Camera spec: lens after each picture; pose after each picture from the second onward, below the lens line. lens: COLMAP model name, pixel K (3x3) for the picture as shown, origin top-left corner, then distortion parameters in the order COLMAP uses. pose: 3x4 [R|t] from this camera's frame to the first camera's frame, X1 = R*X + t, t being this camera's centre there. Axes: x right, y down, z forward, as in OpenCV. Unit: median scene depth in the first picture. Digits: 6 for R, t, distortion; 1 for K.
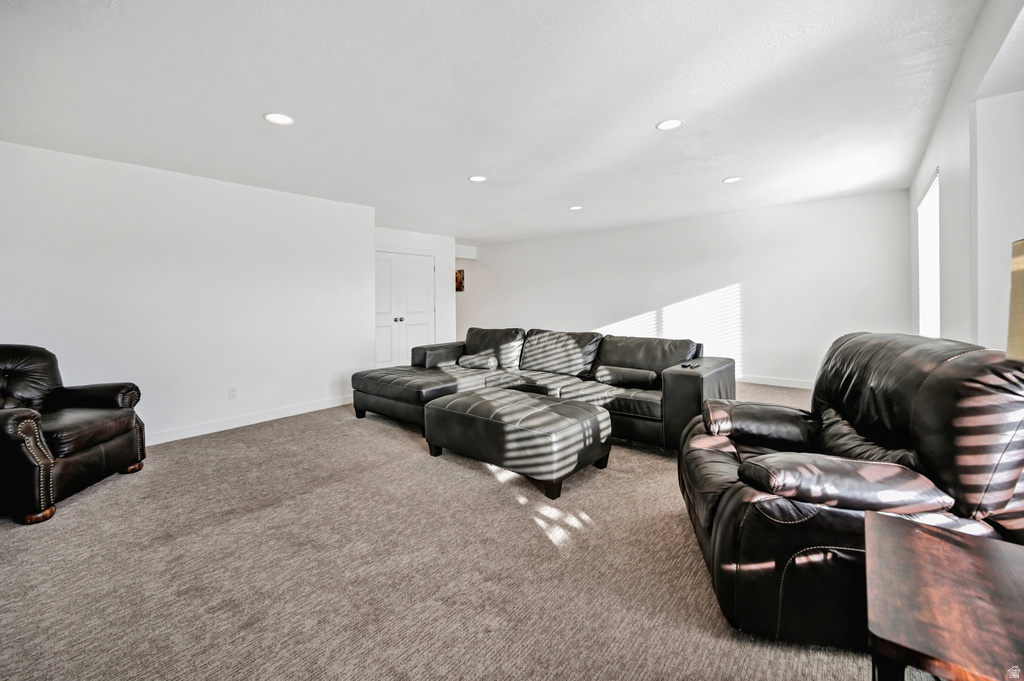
lens RADIAL K [[422.6, 0, 512.0], [0, 422.6, 340.5], [0, 0, 1]] dist [-0.001738, -0.000186]
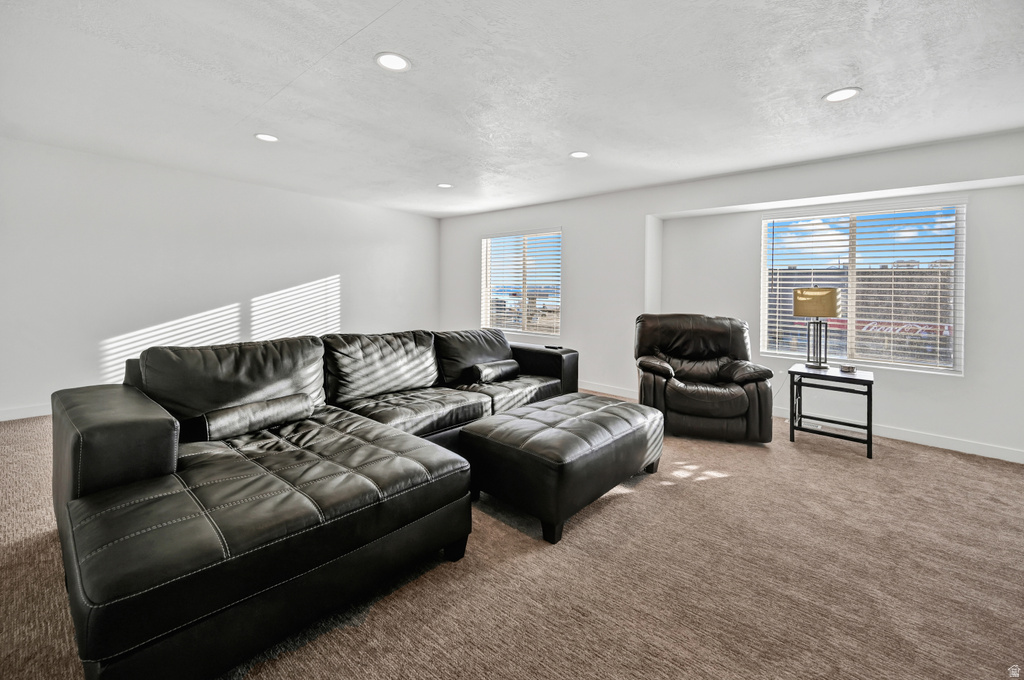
lens RADIAL K [[422.6, 0, 512.0], [0, 422.6, 340.0], [0, 0, 1]] dist [-0.001738, -0.000186]
pose [[0.026479, -0.084160, 0.996100, -1.000648], [0.075348, 0.993783, 0.081961, -0.090354], [-0.996806, 0.072884, 0.032656, 1.323436]]
